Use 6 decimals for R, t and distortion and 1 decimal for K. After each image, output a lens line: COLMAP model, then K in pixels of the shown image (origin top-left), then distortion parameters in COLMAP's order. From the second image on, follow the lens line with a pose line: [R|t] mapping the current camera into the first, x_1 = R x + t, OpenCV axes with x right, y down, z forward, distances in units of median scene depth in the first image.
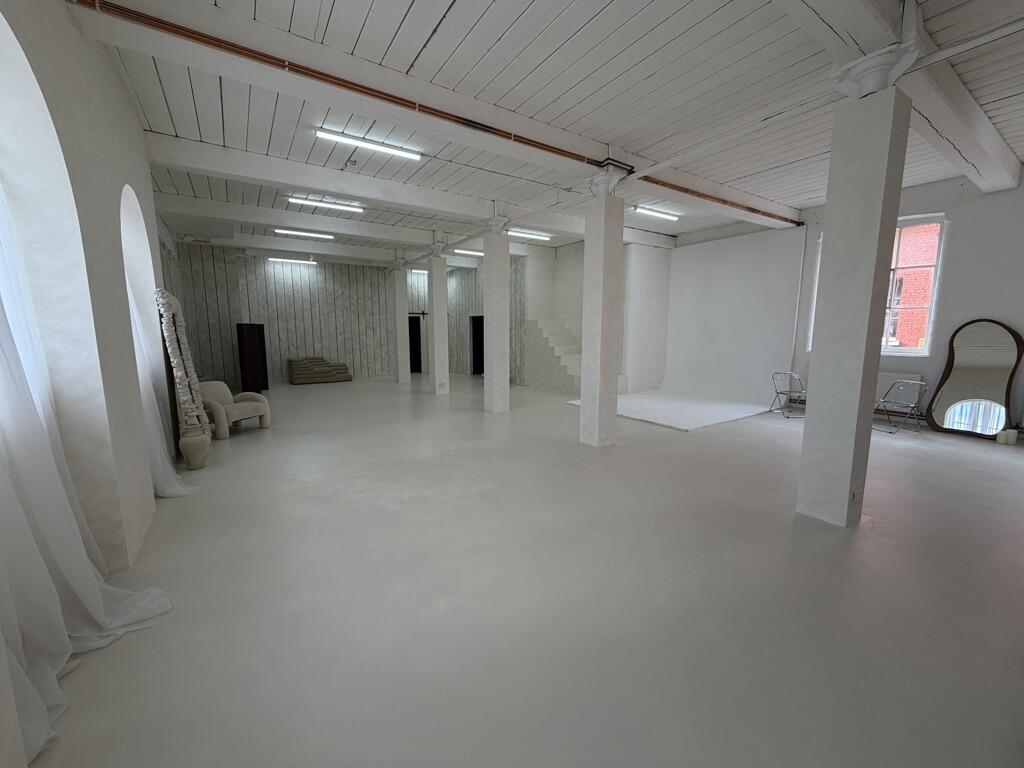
lens RADIAL K [[410.3, 0, 511.3], [0, 410.3, 380.9], [0, 0, 1]] dist [0.001308, -0.000447]
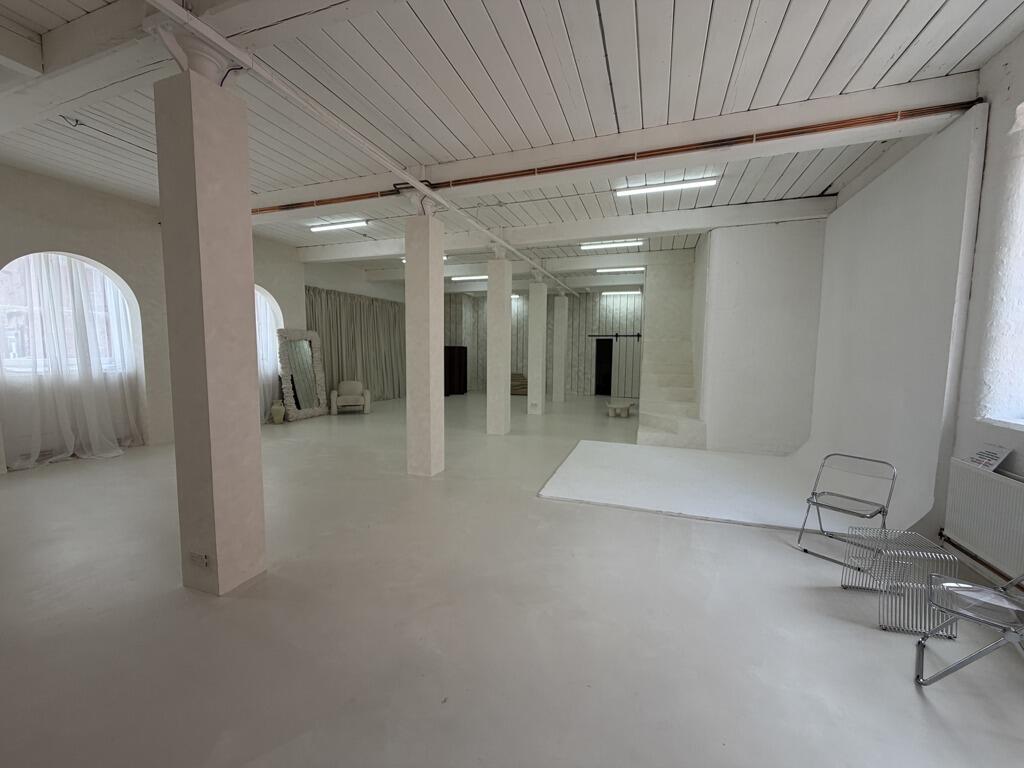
lens RADIAL K [[410.3, 0, 514.5], [0, 410.3, 387.0], [0, 0, 1]] dist [0.001308, -0.000447]
pose [[0.594378, 0.081974, -0.799997, 1.000466], [-0.111379, 0.993595, 0.019060, -0.079441], [0.796435, 0.077773, 0.599702, 0.530904]]
